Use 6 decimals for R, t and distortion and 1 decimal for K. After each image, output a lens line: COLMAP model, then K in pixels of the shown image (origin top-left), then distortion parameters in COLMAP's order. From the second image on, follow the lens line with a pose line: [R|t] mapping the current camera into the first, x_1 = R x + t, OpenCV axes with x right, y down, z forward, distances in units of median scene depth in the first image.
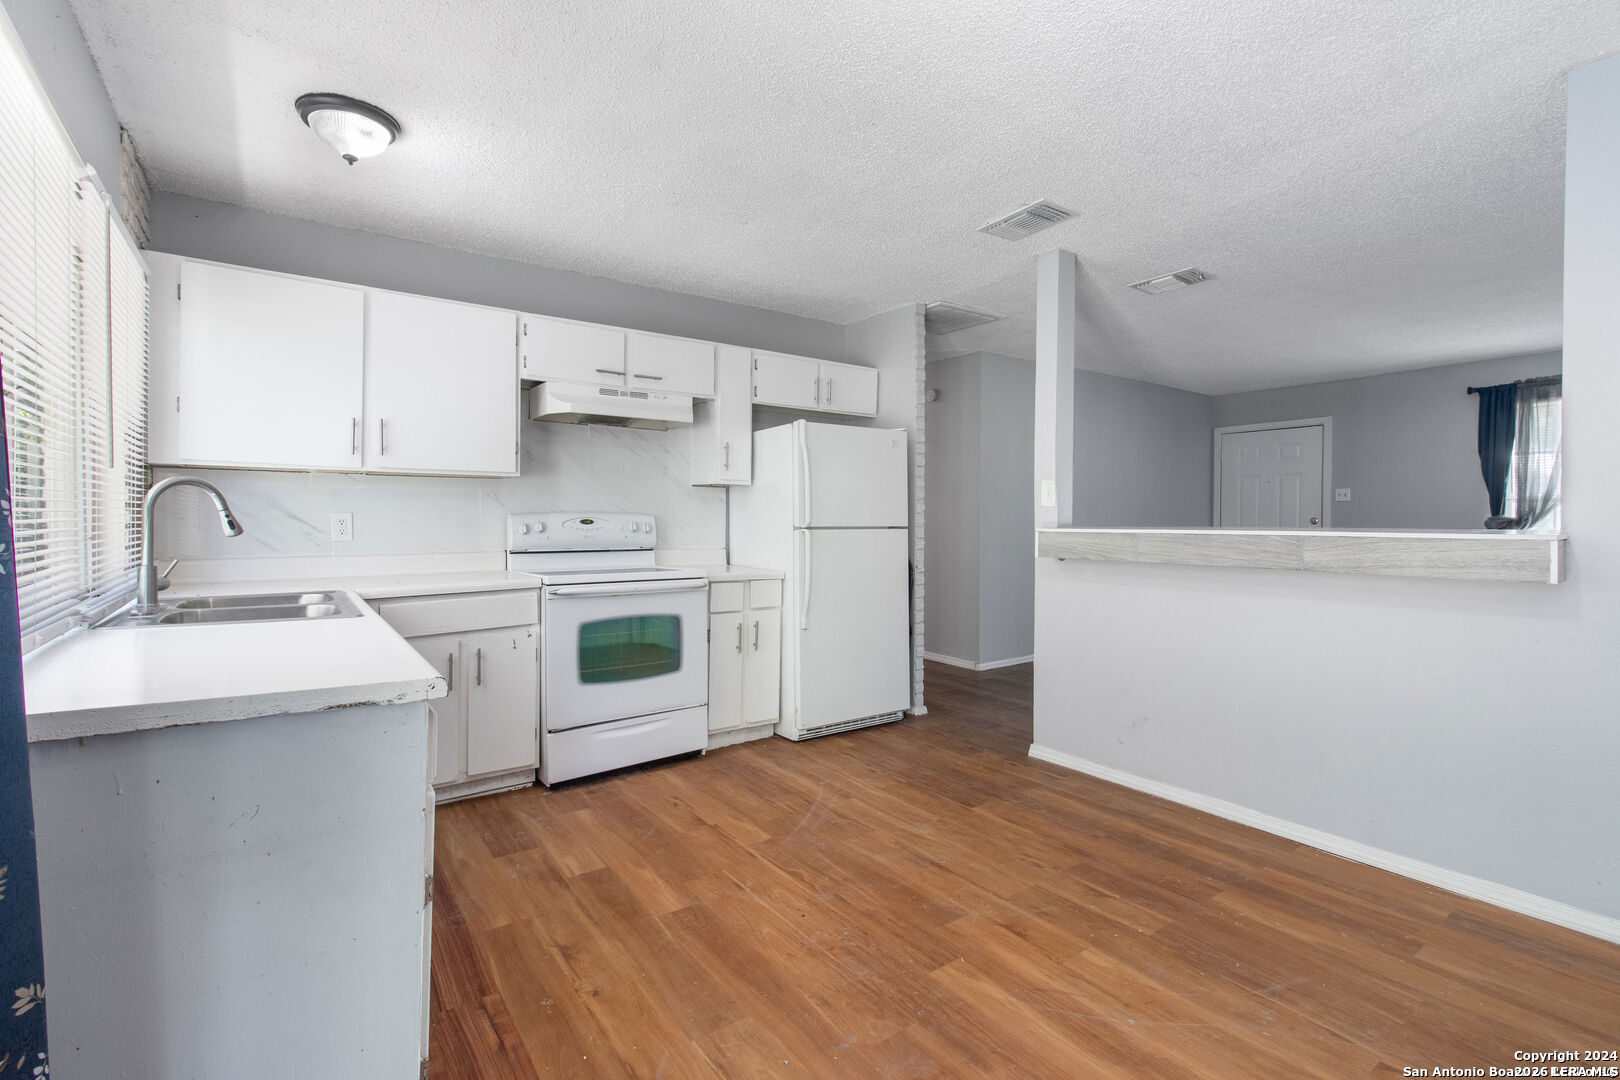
lens RADIAL K [[743.2, 0, 798.6], [0, 743.2, 526.8], [0, 0, 1]] dist [0.005517, -0.001430]
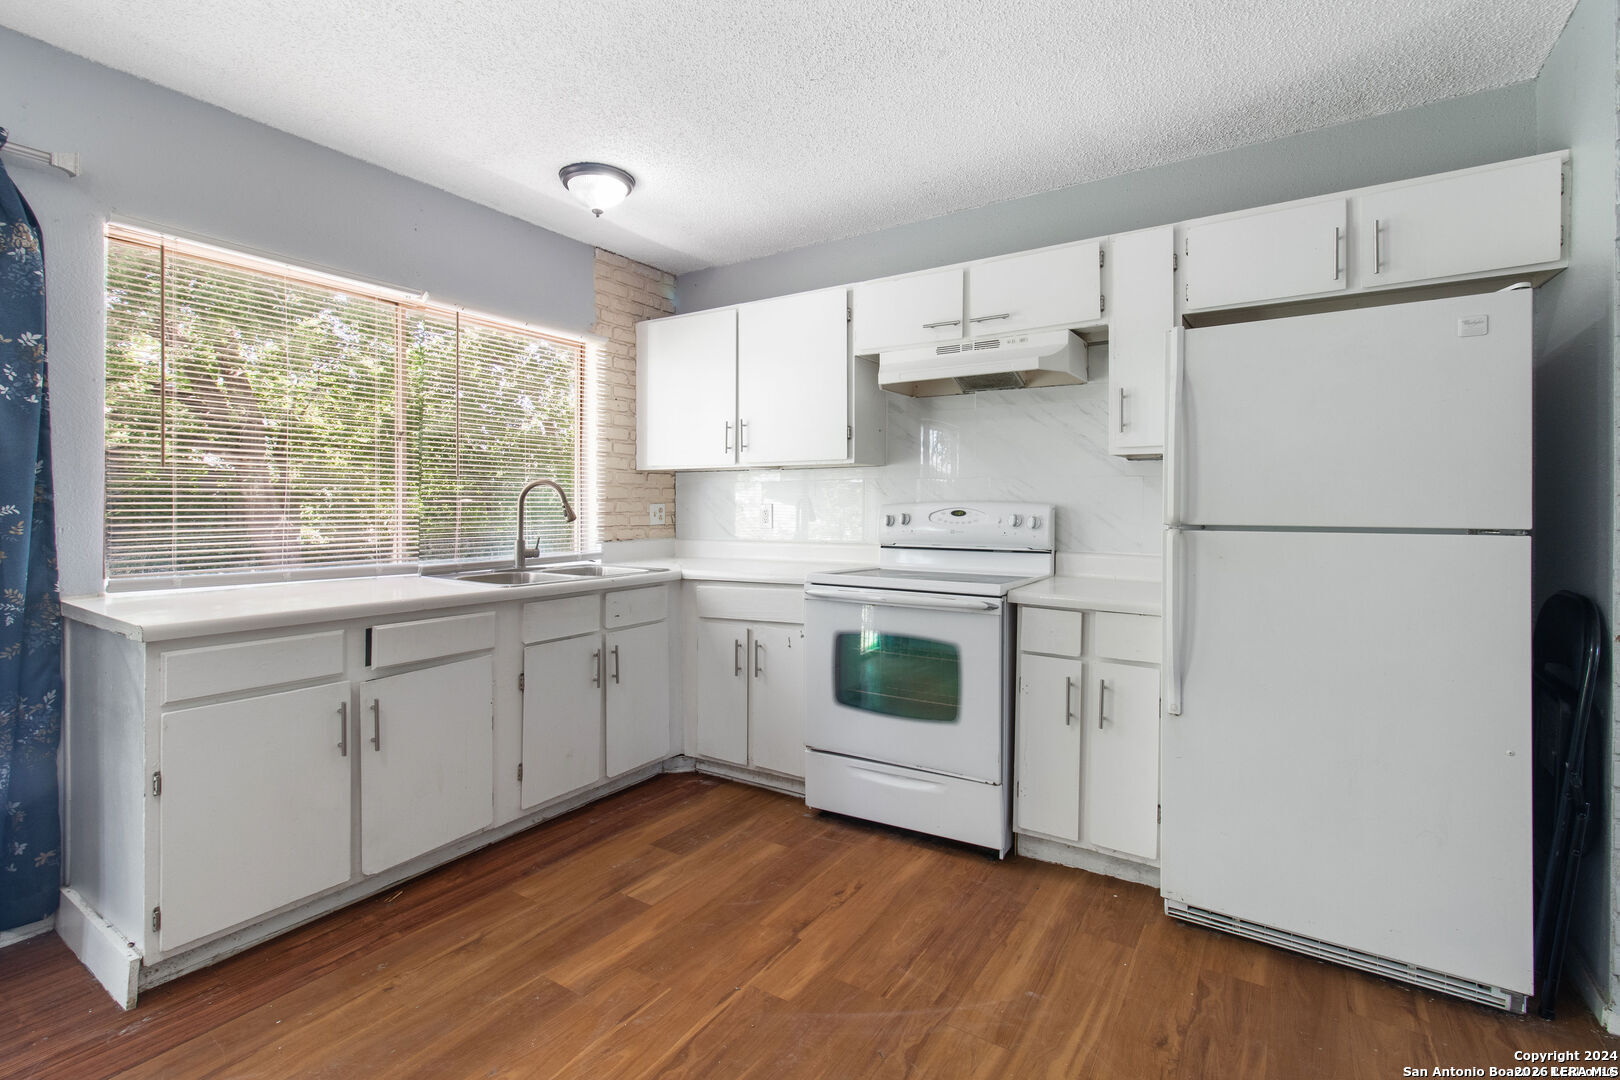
lens RADIAL K [[743.2, 0, 805.4], [0, 743.2, 510.8], [0, 0, 1]] dist [0.005517, -0.001430]
pose [[0.372661, 0.002194, -0.927965, 0.488540], [-0.013097, 0.999910, -0.002896, -0.005810], [0.927875, 0.013233, 0.372657, 0.655995]]
